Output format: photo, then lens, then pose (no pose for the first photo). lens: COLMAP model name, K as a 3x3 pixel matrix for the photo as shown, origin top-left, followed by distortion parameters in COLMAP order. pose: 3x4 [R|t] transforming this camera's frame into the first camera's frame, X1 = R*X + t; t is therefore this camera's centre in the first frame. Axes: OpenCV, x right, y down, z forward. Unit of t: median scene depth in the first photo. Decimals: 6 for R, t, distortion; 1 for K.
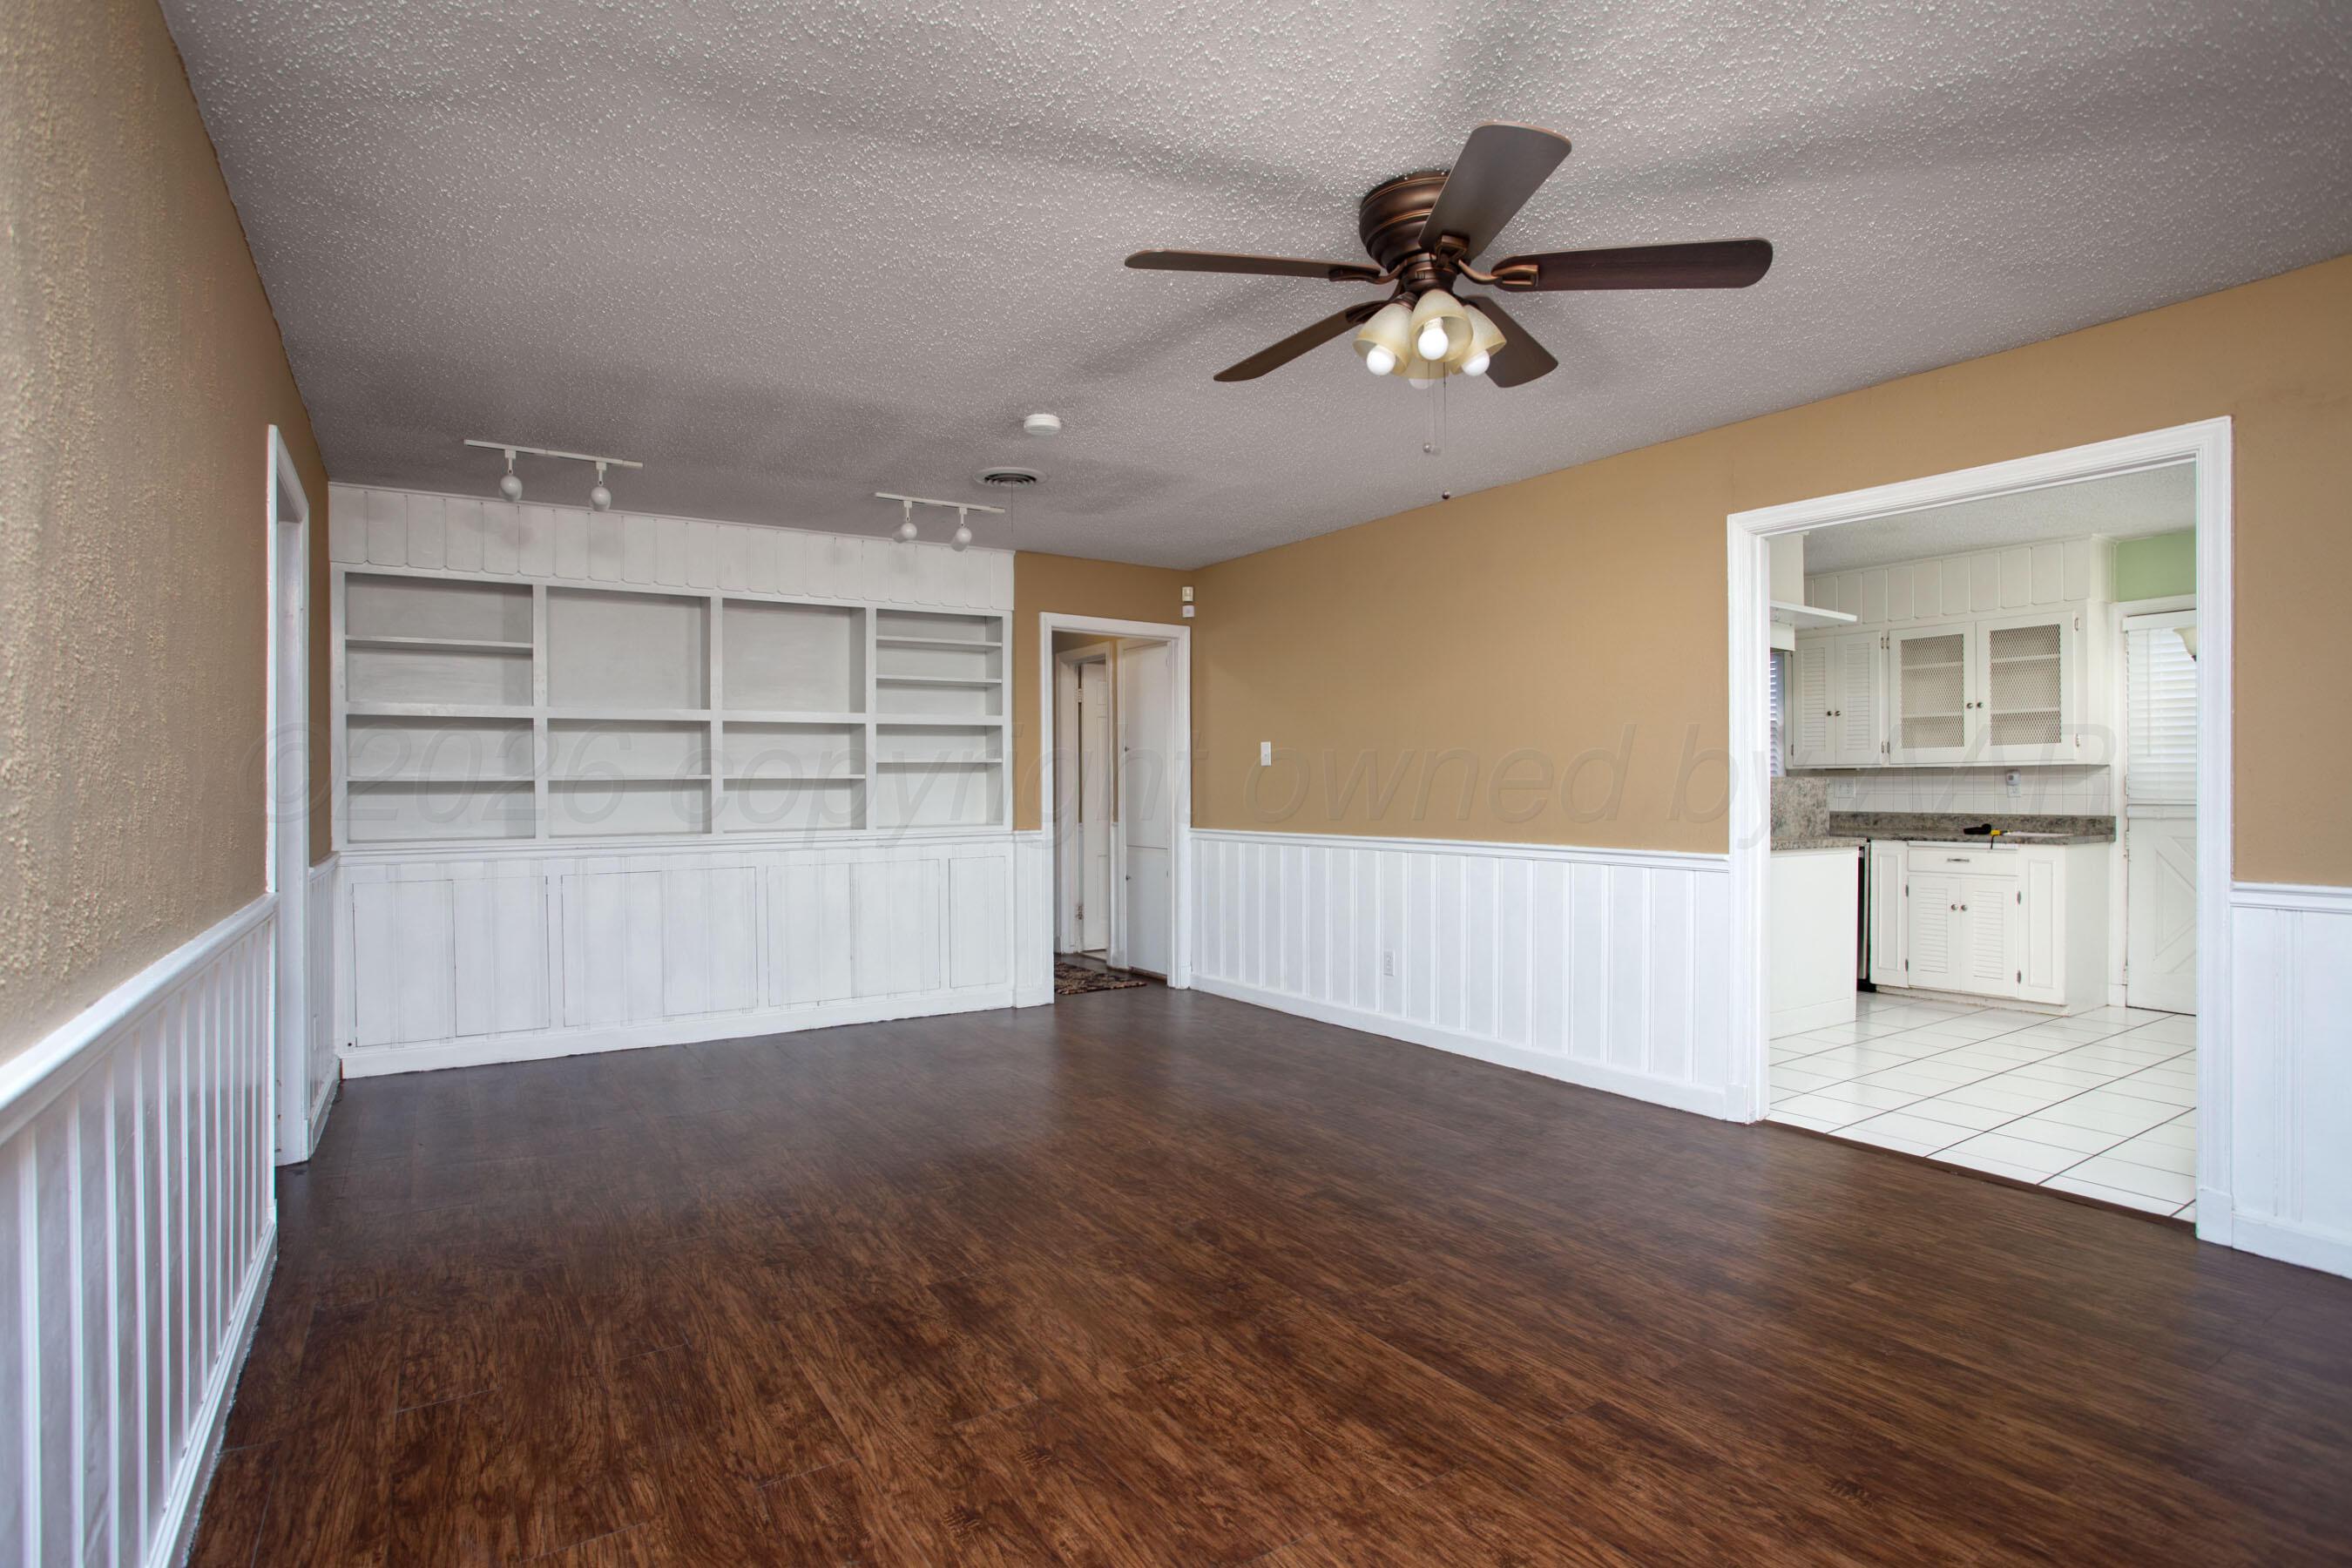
lens RADIAL K [[1158.4, 0, 1176.0], [0, 1158.4, 784.0], [0, 0, 1]] dist [-0.064970, 0.026696]
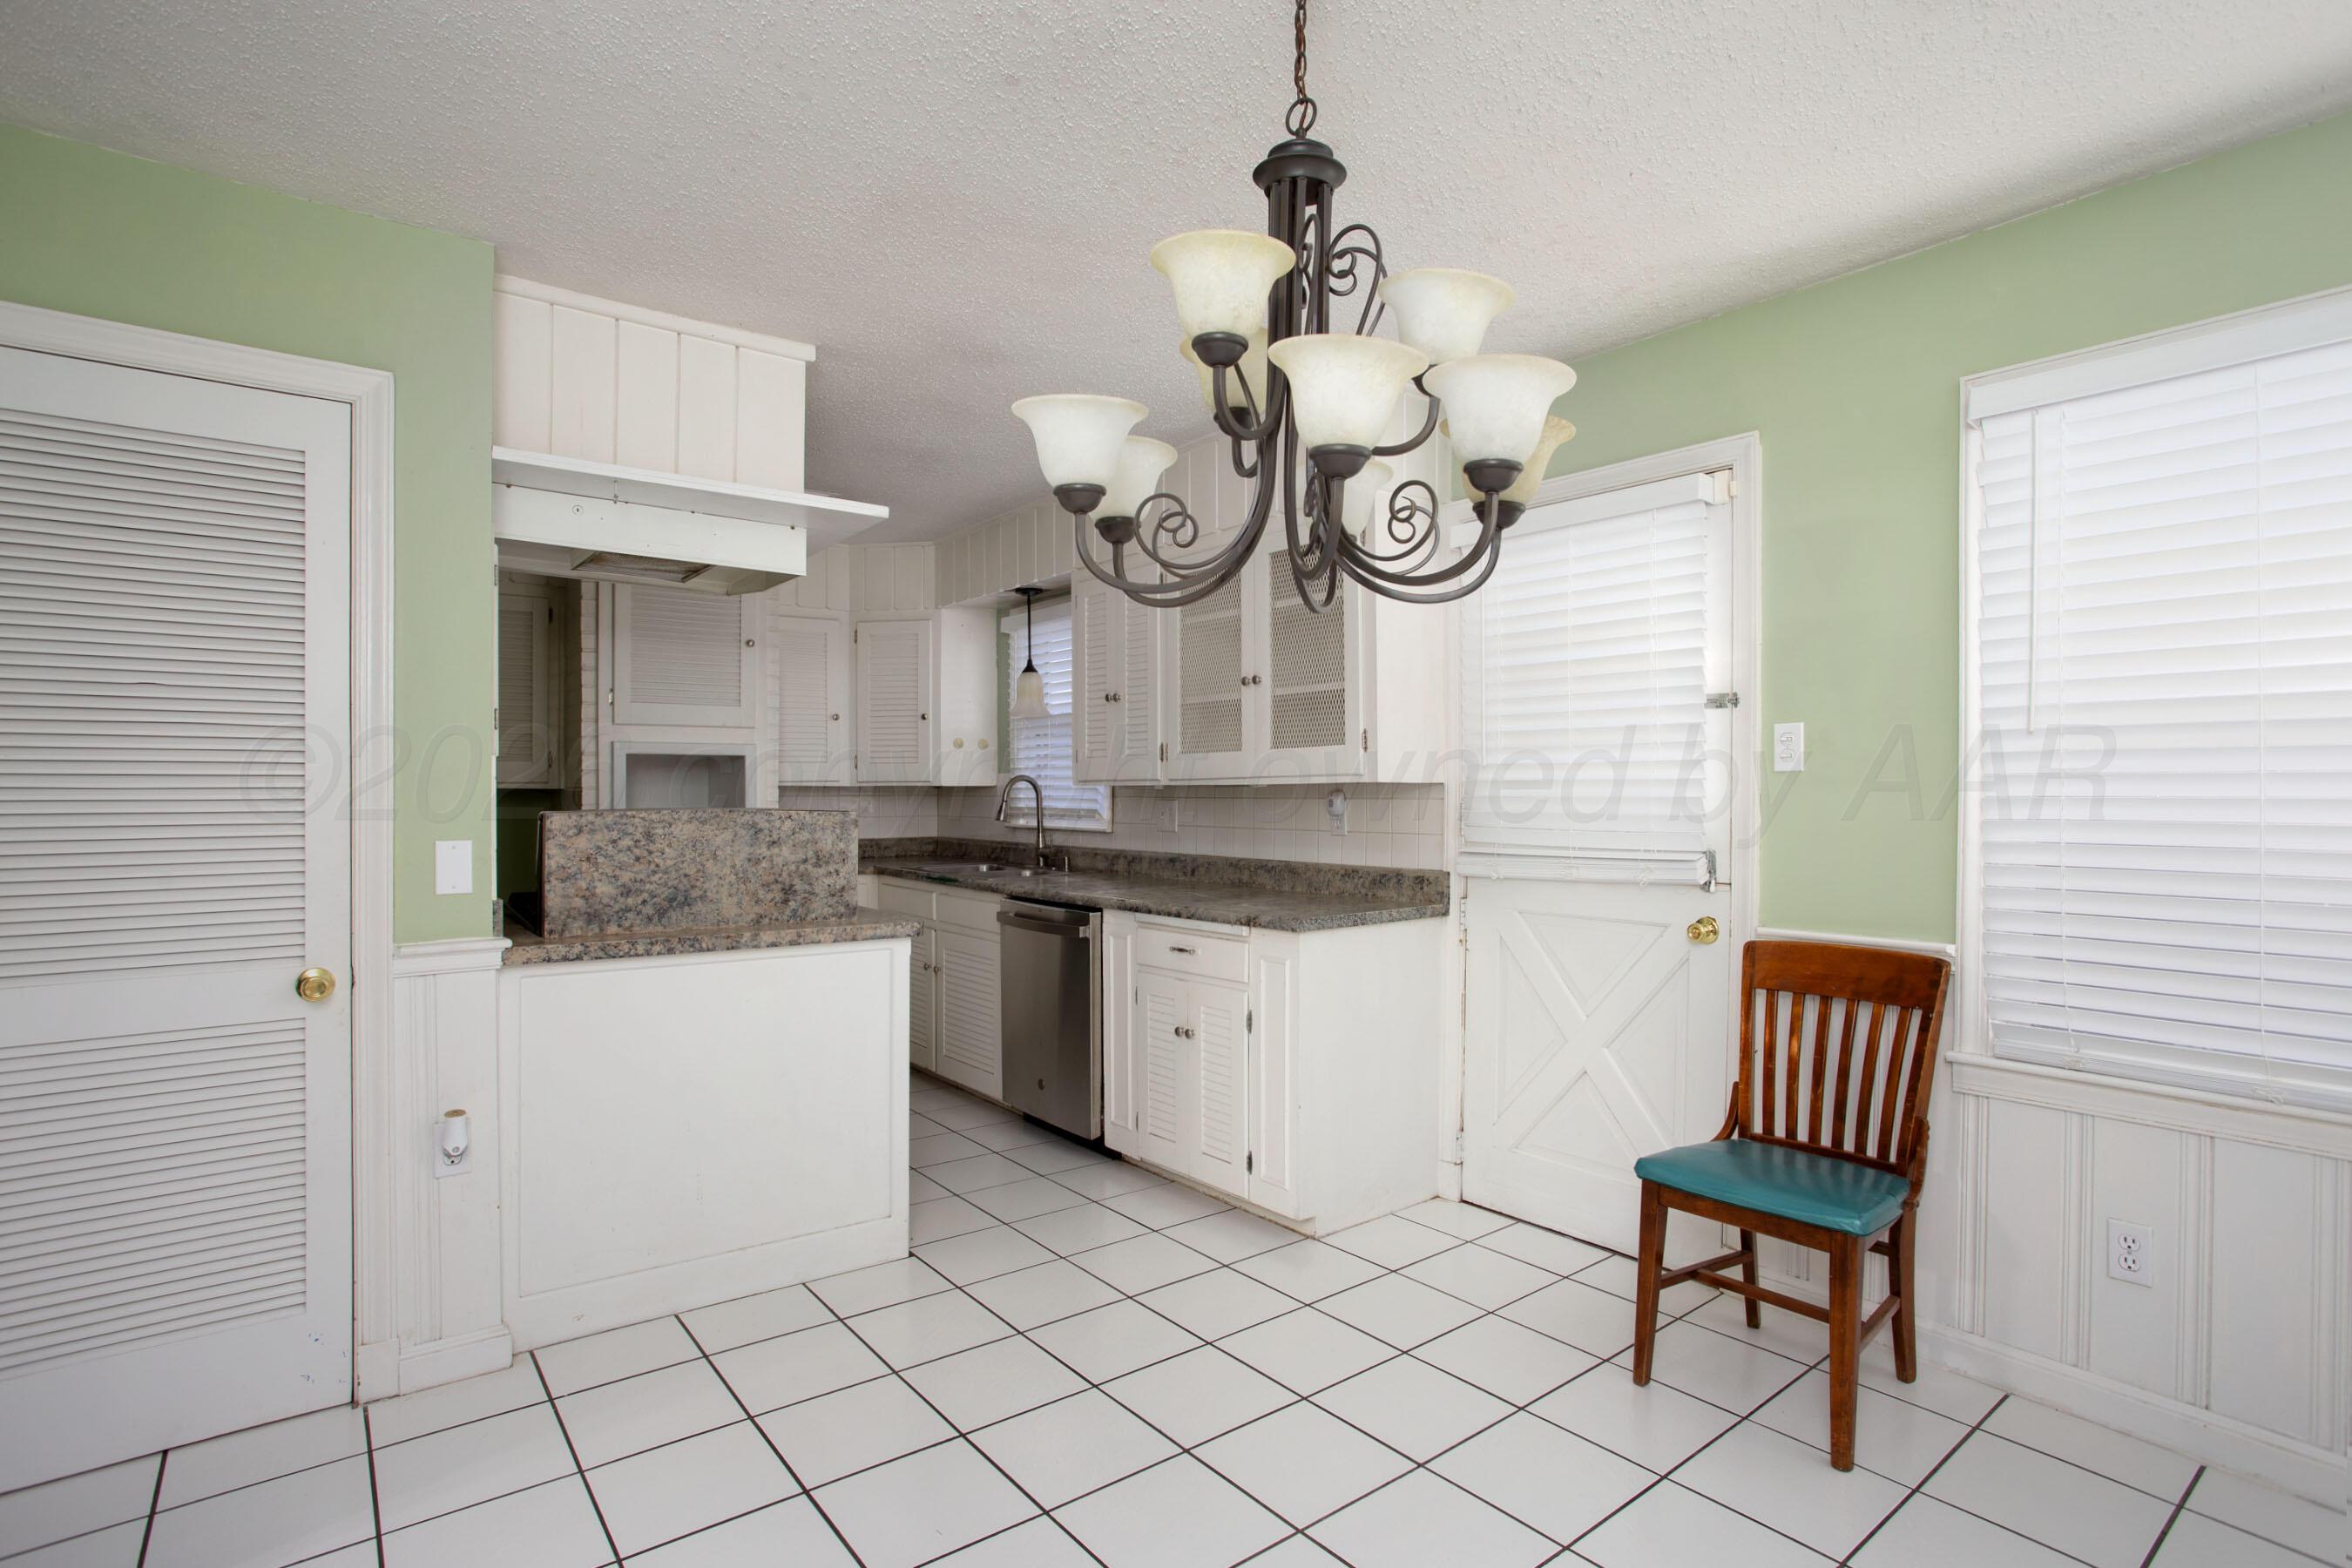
lens RADIAL K [[1158.4, 0, 1176.0], [0, 1158.4, 784.0], [0, 0, 1]] dist [-0.064970, 0.026696]
pose [[0.995758, 0.001642, 0.091997, 1.214508], [-0.001288, 0.999992, -0.003906, -0.027642], [-0.092003, 0.003771, 0.995752, 0.793190]]
